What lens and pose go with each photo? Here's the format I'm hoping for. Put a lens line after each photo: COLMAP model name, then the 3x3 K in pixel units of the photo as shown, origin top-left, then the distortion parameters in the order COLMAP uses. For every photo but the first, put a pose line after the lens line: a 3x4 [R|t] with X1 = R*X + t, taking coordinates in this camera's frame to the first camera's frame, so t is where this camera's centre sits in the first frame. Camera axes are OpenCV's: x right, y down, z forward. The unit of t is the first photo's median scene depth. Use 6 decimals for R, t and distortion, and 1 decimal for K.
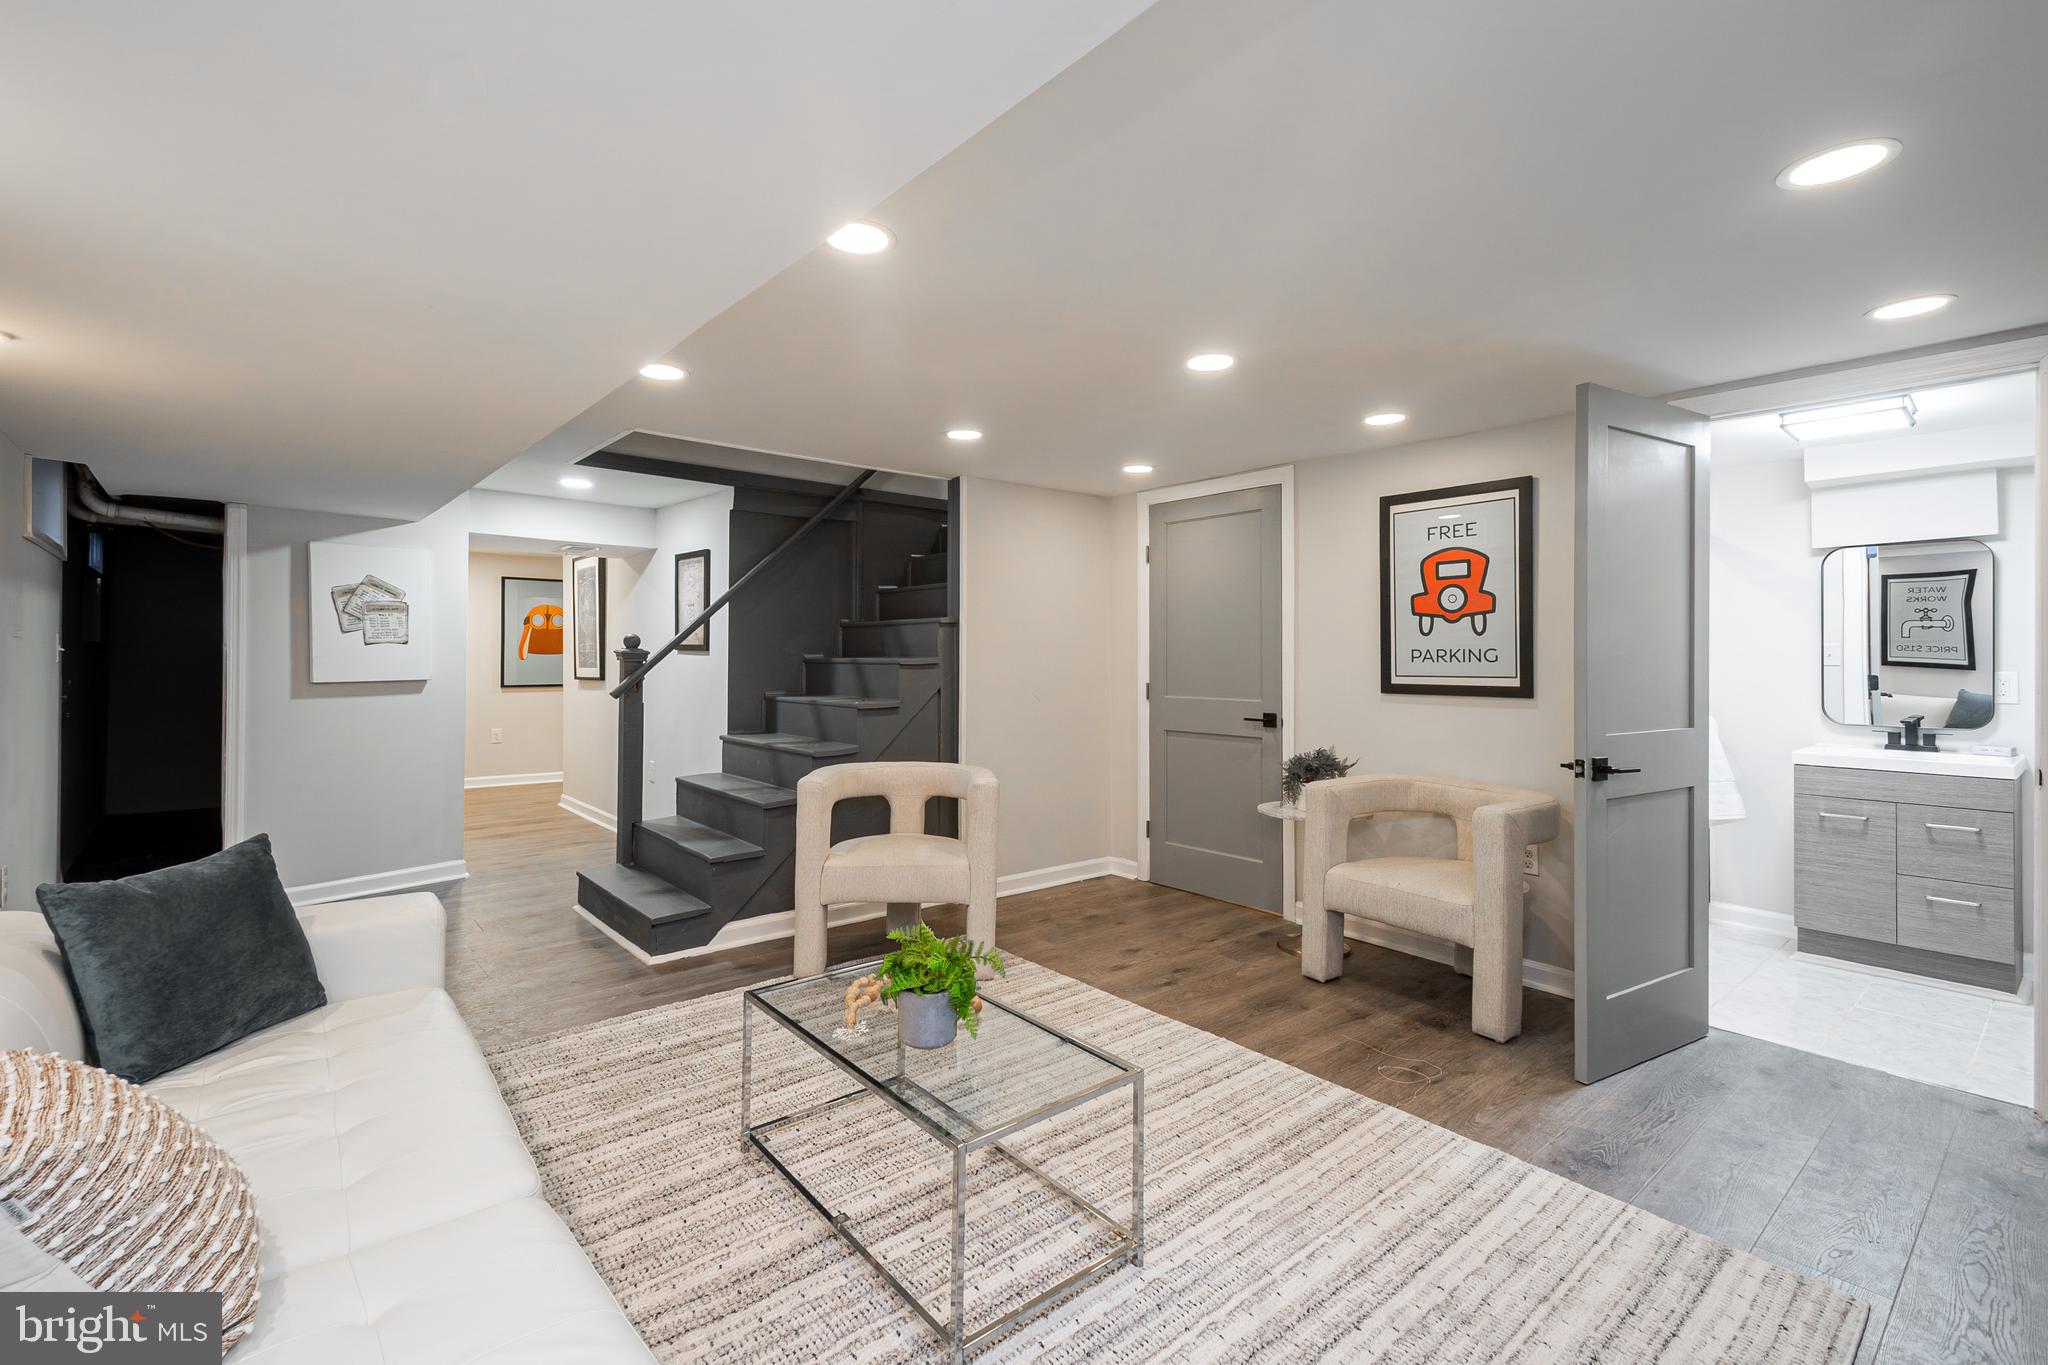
lens RADIAL K [[898.6, 0, 980.1], [0, 898.6, 652.2], [0, 0, 1]] dist [0.001389, 0.000054]
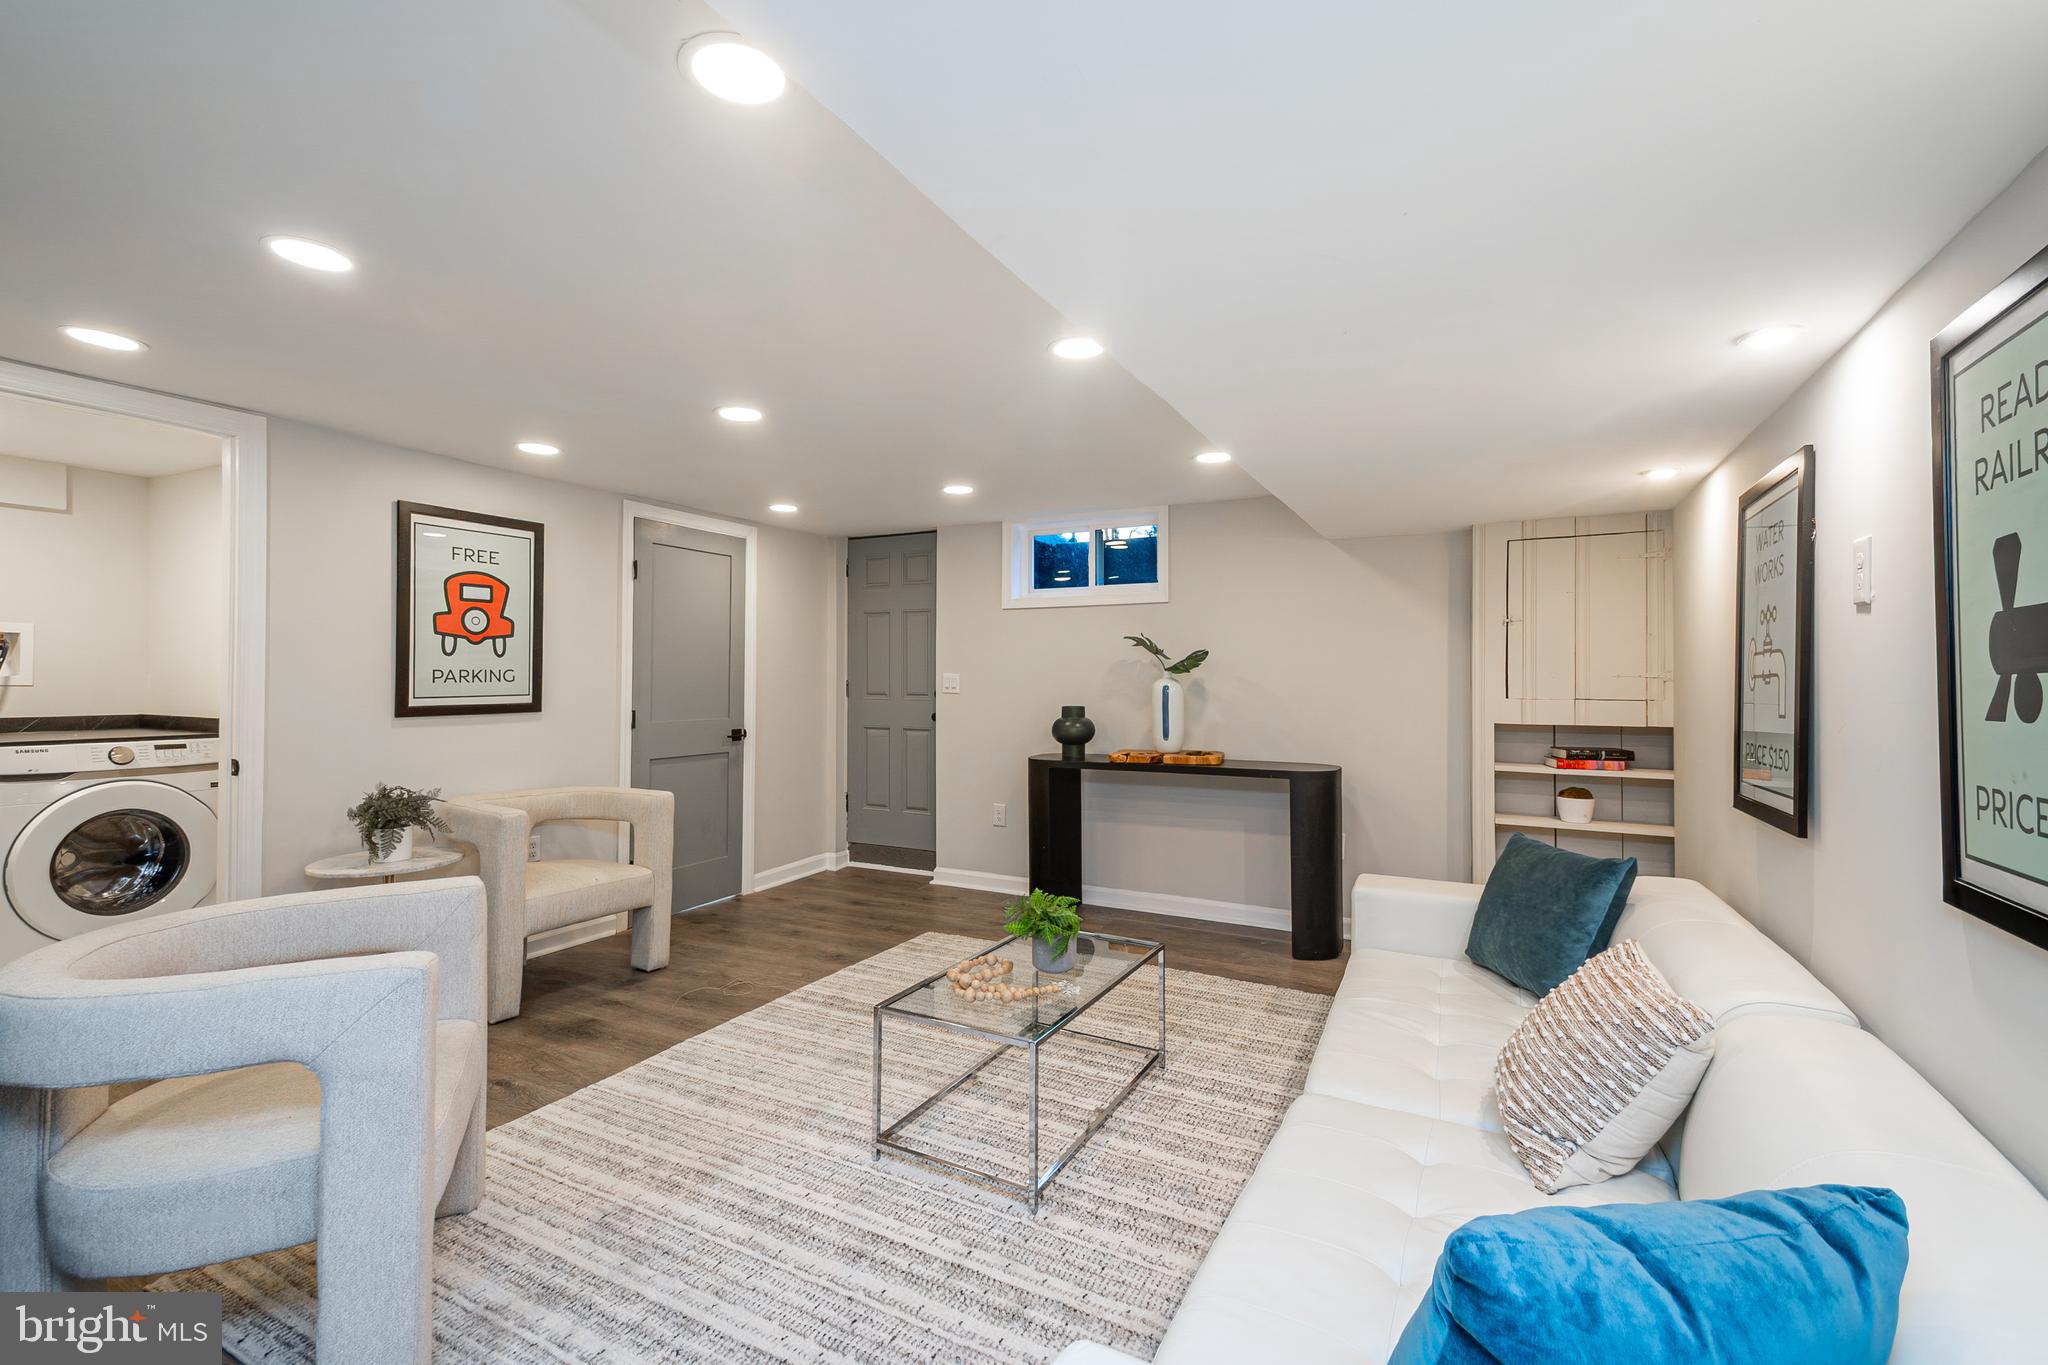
lens RADIAL K [[898.6, 0, 1021.6], [0, 898.6, 675.7], [0, 0, 1]] dist [0.001389, 0.000054]
pose [[-0.403427, -0.010445, 0.914952, -0.683554], [-0.013106, 0.999898, 0.005636, -0.010595], [-0.914918, -0.009718, -0.403522, 0.850078]]
